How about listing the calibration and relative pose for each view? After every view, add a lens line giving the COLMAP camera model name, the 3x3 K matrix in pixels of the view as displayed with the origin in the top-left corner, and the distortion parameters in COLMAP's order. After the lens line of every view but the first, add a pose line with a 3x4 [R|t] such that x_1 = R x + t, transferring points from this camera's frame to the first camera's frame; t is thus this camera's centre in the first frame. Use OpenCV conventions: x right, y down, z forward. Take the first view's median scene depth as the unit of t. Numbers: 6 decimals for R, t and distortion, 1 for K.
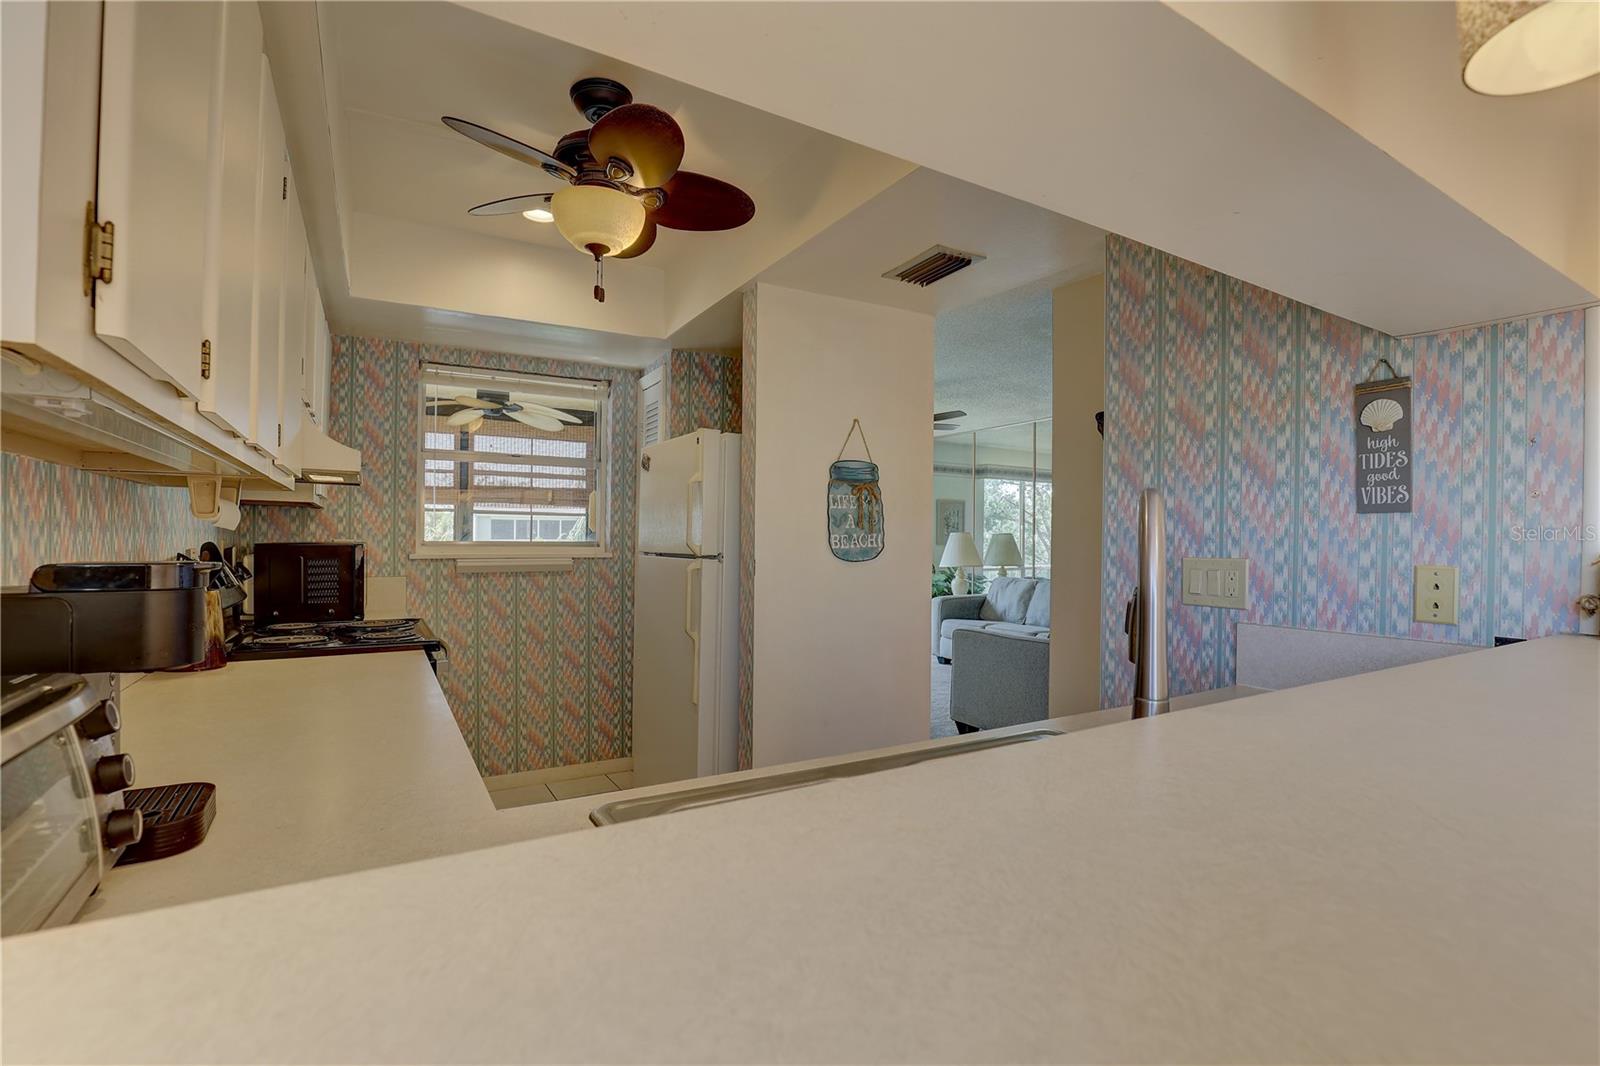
lens RADIAL K [[730.9, 0, 811.0], [0, 730.9, 535.6], [0, 0, 1]] dist [-0.035387, 0.005505]
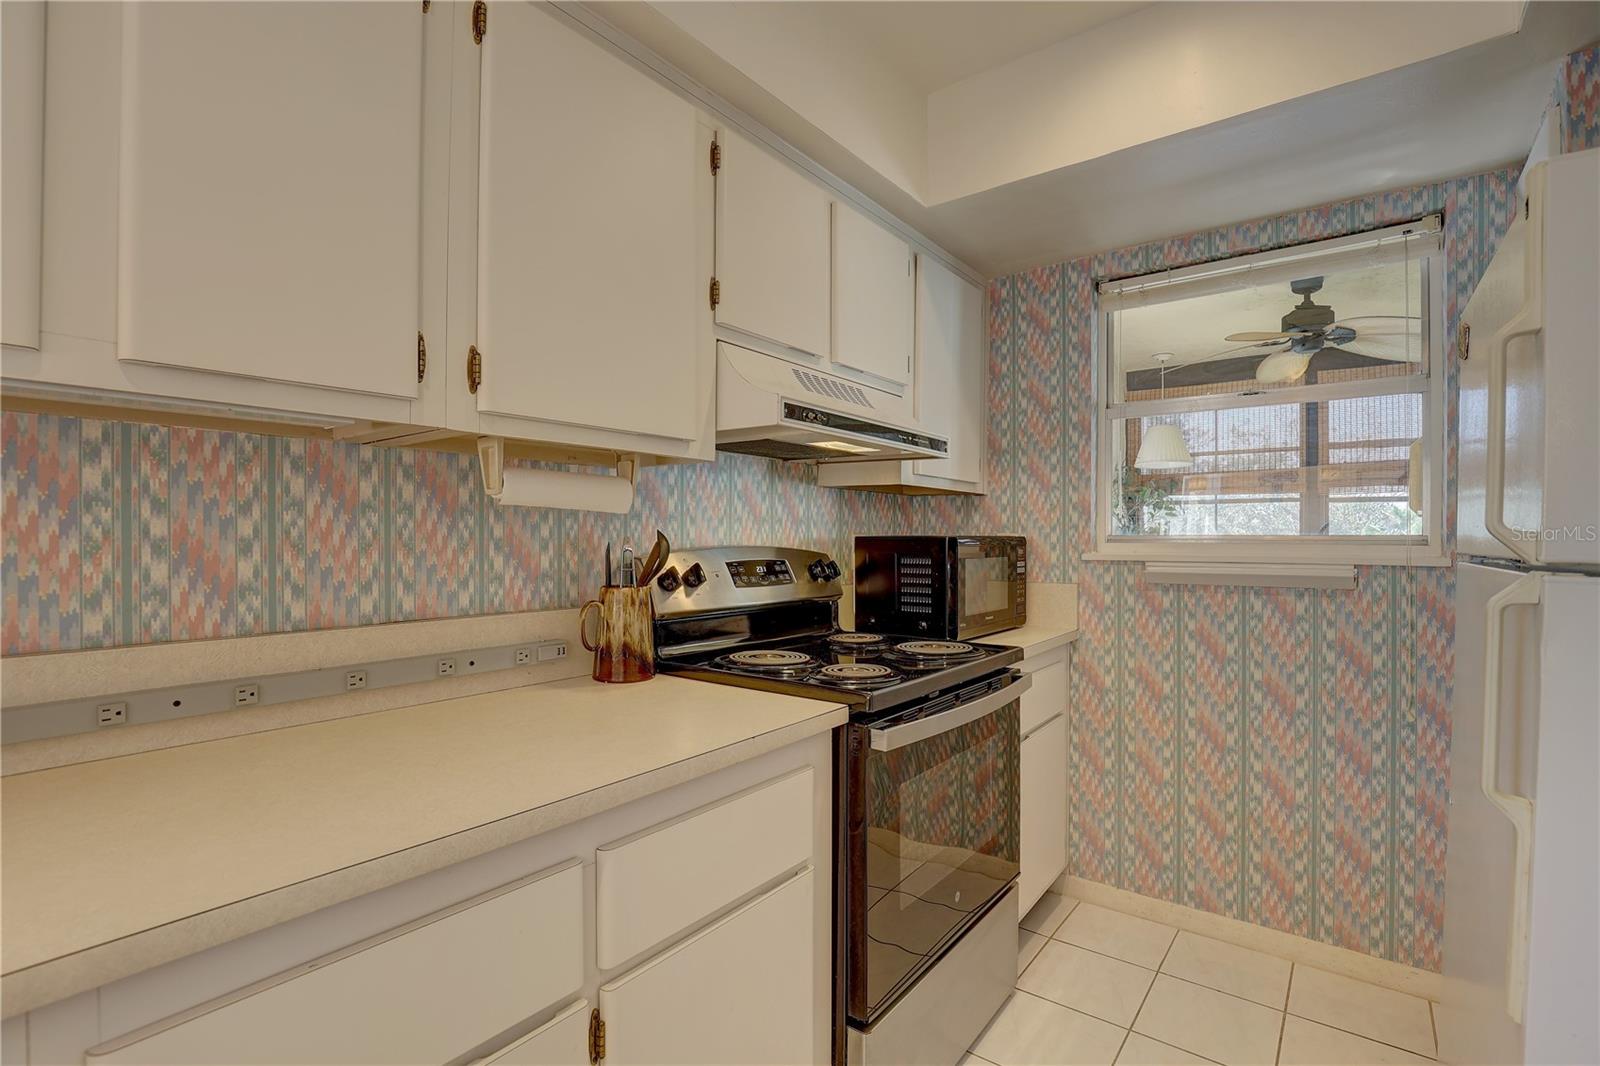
lens RADIAL K [[730.9, 0, 807.2], [0, 730.9, 537.5], [0, 0, 1]] dist [-0.035387, 0.005505]
pose [[0.370463, -0.006644, -0.928824, 0.013934], [0.003509, 0.999977, -0.005753, 0.014109], [0.928841, -0.001128, 0.370478, 0.511651]]
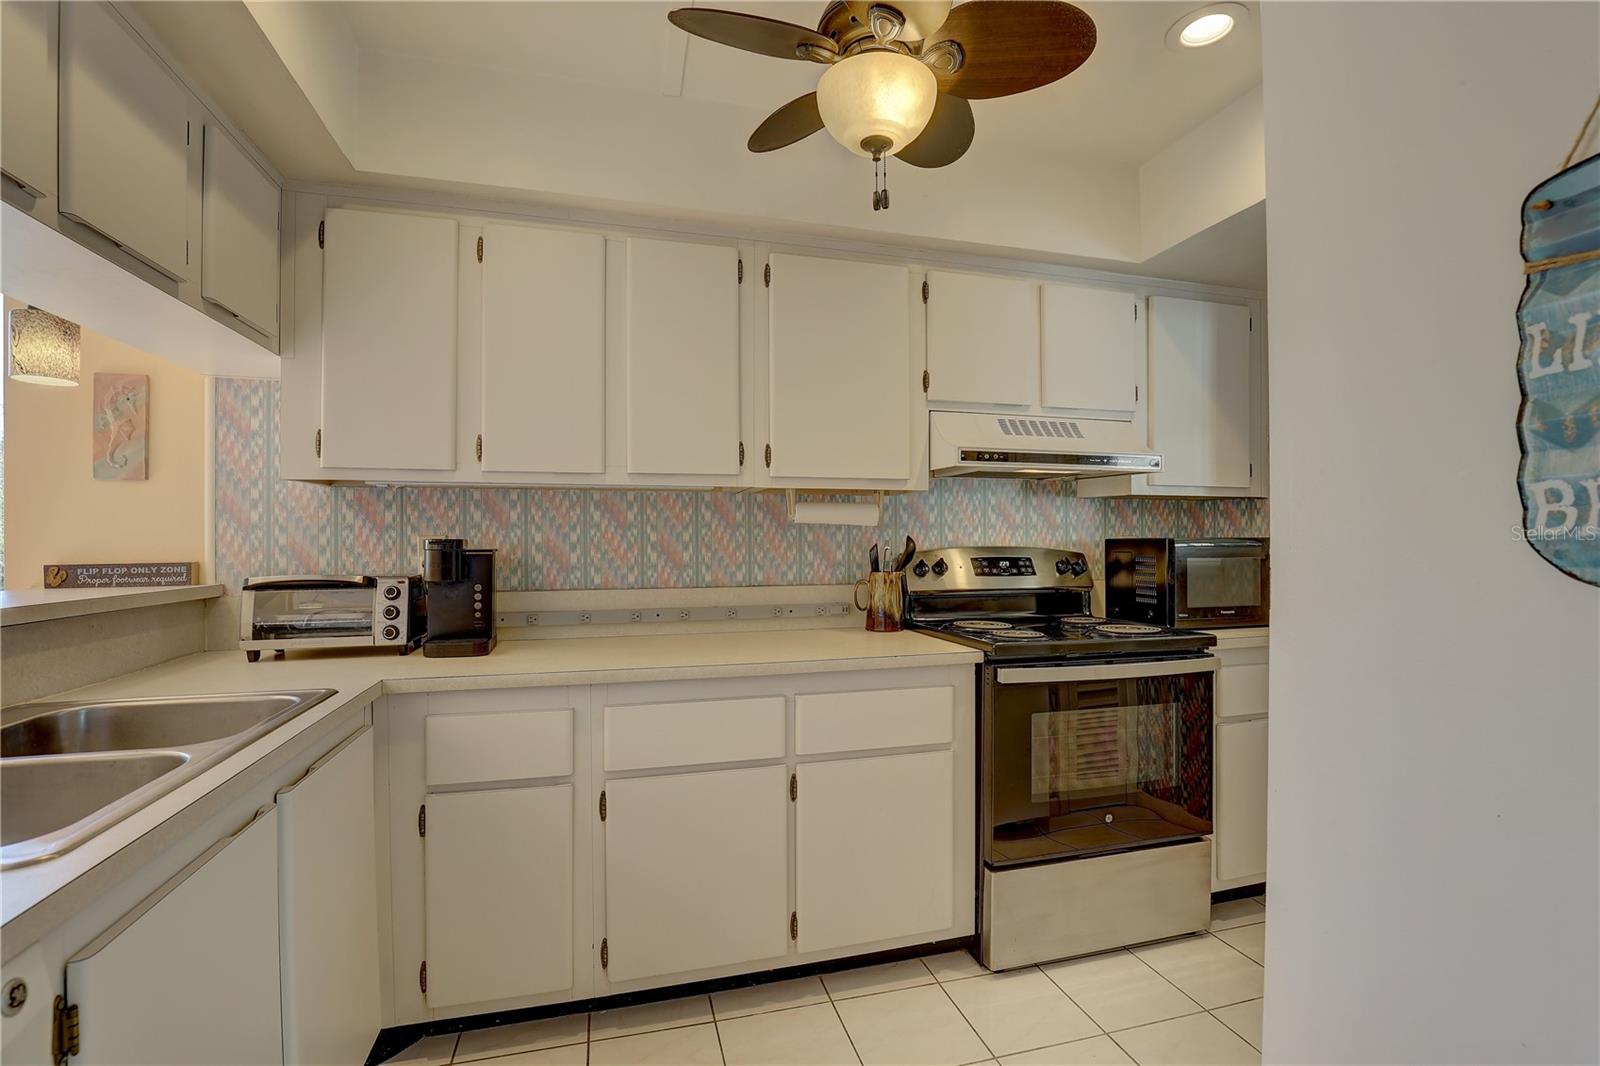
lens RADIAL K [[730.9, 0, 808.5], [0, 730.9, 538.5], [0, 0, 1]] dist [-0.035387, 0.005505]
pose [[-0.262004, -0.009638, -0.965019, 0.287088], [0.004183, 0.999929, -0.011122, 0.017079], [0.965058, -0.006951, -0.261945, 0.709258]]
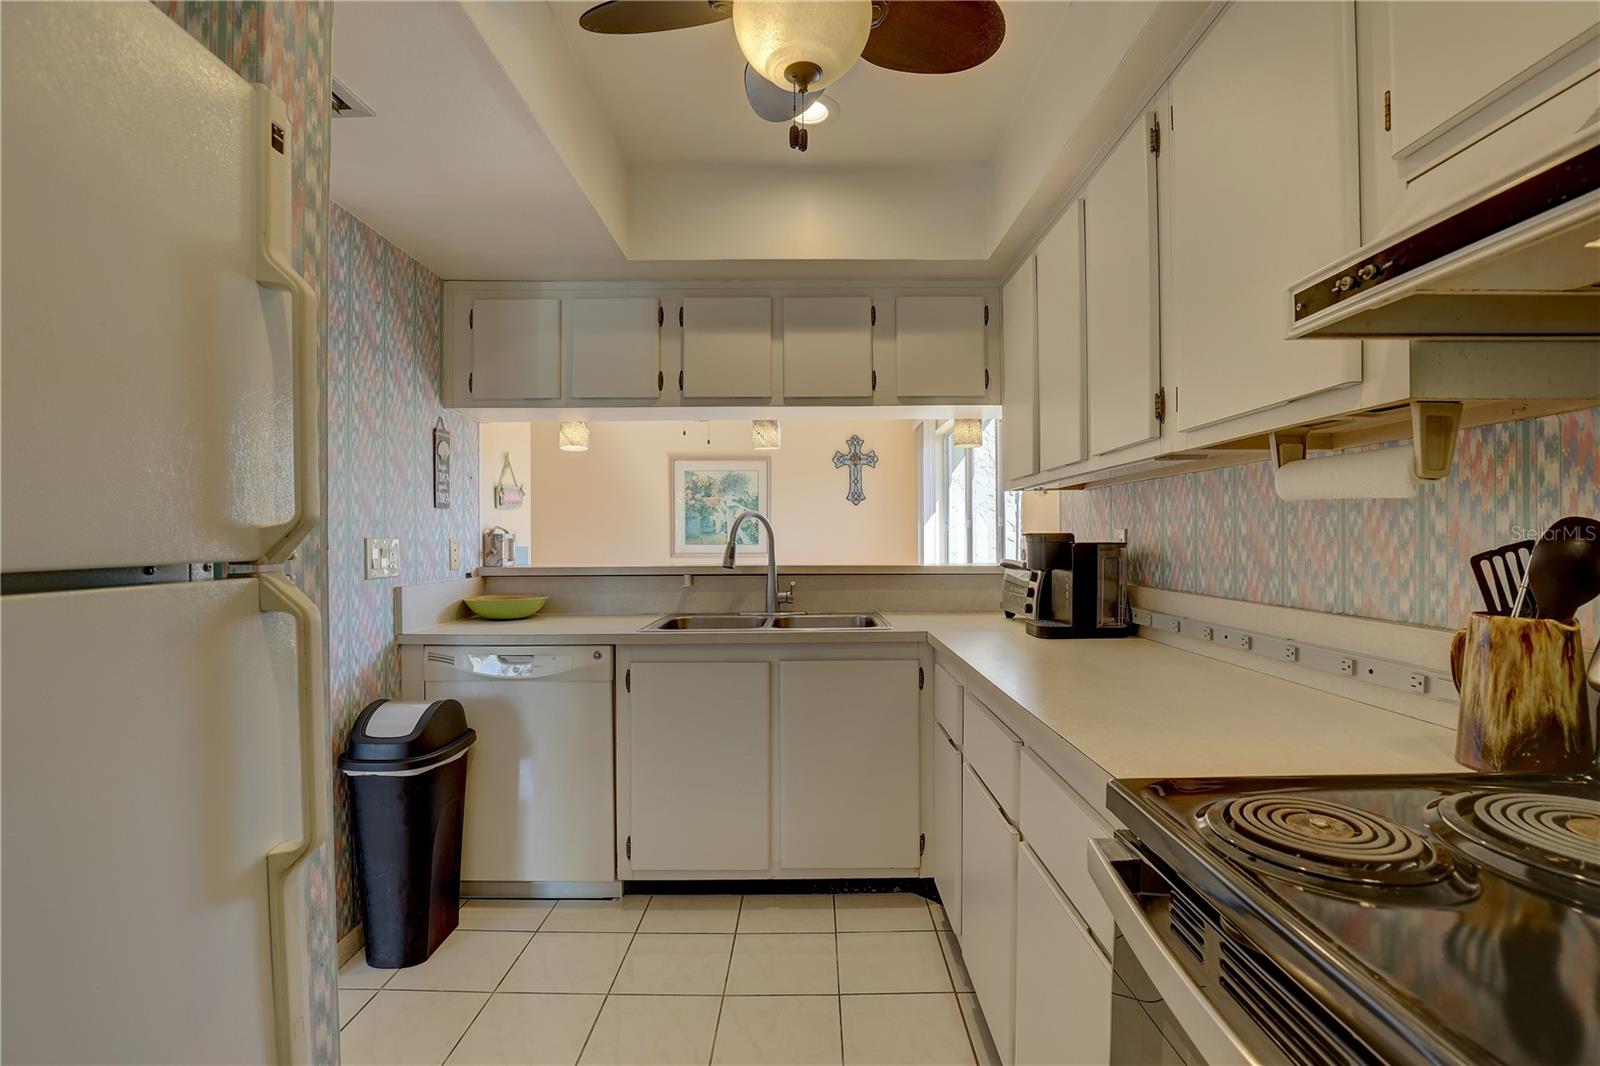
lens RADIAL K [[730.9, 0, 807.1], [0, 730.9, 545.6], [0, 0, 1]] dist [-0.035387, 0.005505]
pose [[-0.855020, -0.011683, 0.518464, -0.402147], [-0.005427, 0.999893, 0.013582, 0.013649], [-0.518567, 0.008799, -0.854991, 0.979405]]
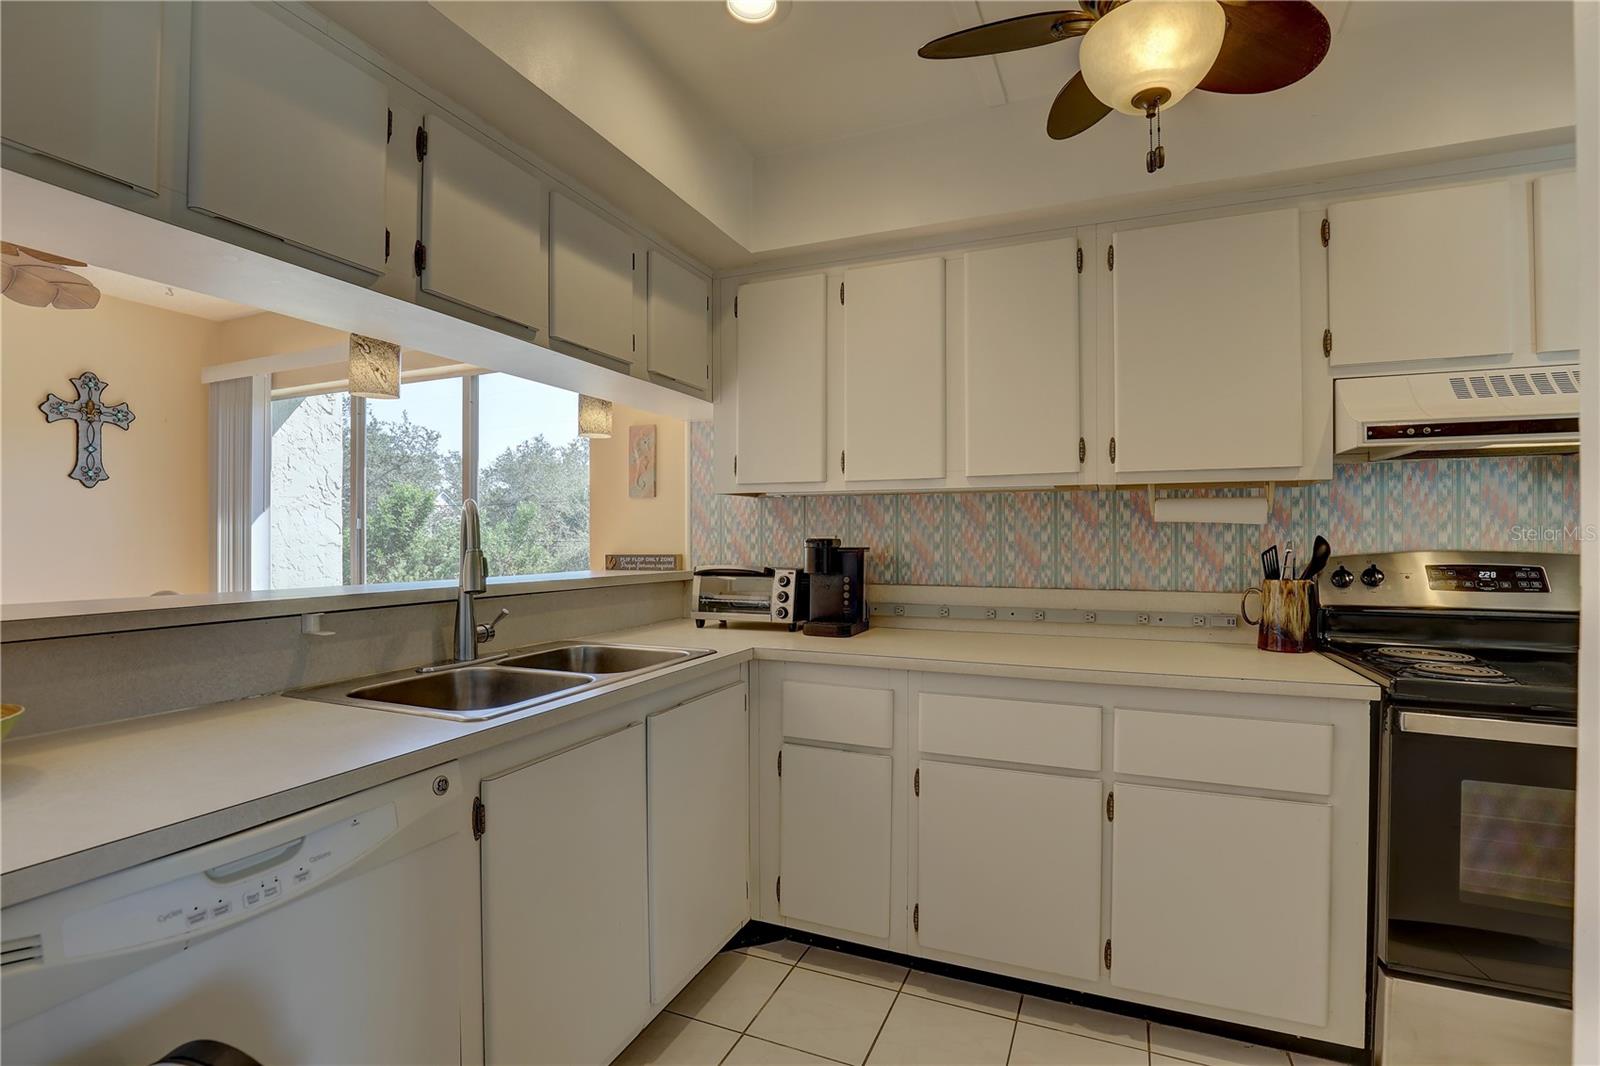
lens RADIAL K [[730.9, 0, 808.0], [0, 730.9, 538.3], [0, 0, 1]] dist [-0.035387, 0.005505]
pose [[-0.806504, -0.011756, -0.591112, 0.227358], [-0.006534, 0.999918, -0.010971, 0.017516], [0.591193, -0.004986, -0.806515, 0.850173]]
